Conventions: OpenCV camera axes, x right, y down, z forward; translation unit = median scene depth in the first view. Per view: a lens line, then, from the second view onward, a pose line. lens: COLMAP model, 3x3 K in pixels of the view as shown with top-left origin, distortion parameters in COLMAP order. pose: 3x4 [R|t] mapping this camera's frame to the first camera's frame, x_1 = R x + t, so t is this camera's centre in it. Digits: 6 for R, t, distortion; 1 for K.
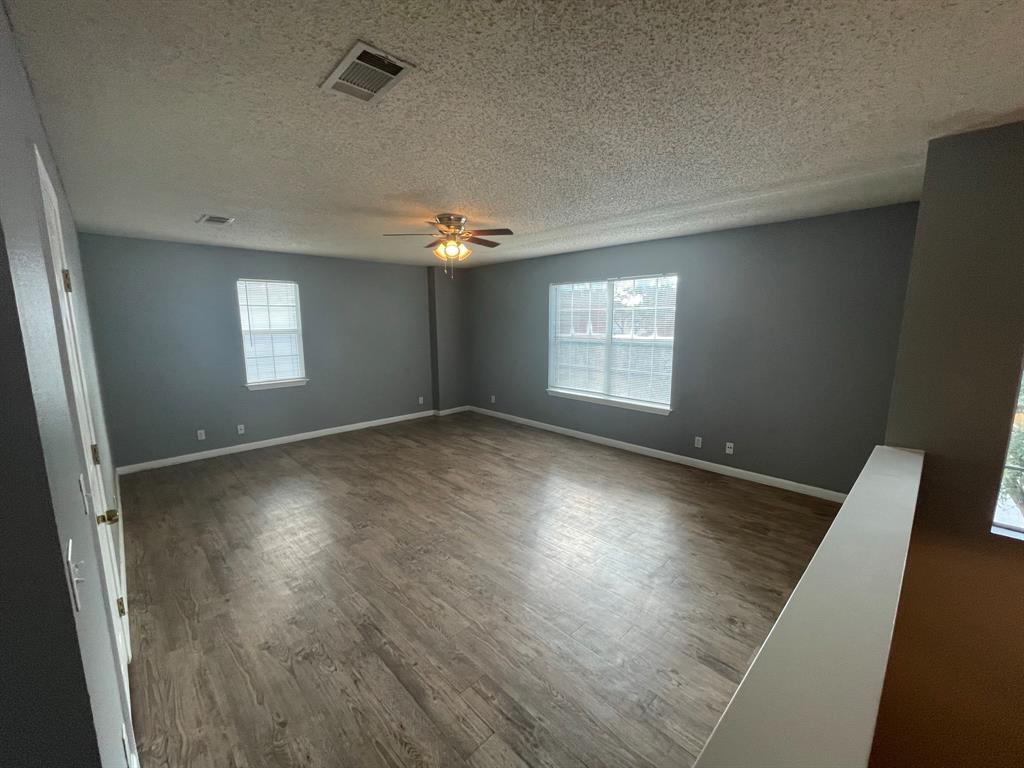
lens RADIAL K [[414.2, 0, 511.5], [0, 414.2, 384.4], [0, 0, 1]] dist [-0.001606, 0.000378]
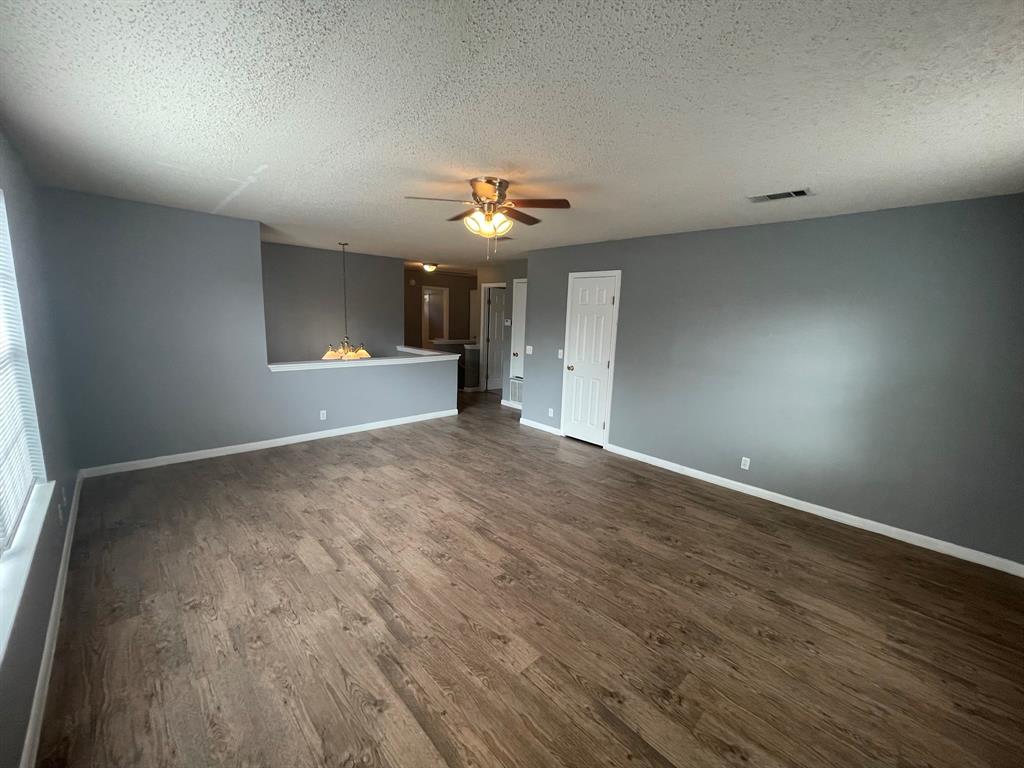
lens RADIAL K [[414.2, 0, 512.8], [0, 414.2, 383.9], [0, 0, 1]] dist [-0.001606, 0.000378]
pose [[-0.999316, -0.036950, 0.001637, -0.161145], [-0.034438, 0.945709, 0.323186, -0.234406], [-0.013490, 0.322909, -0.946334, 1.495544]]
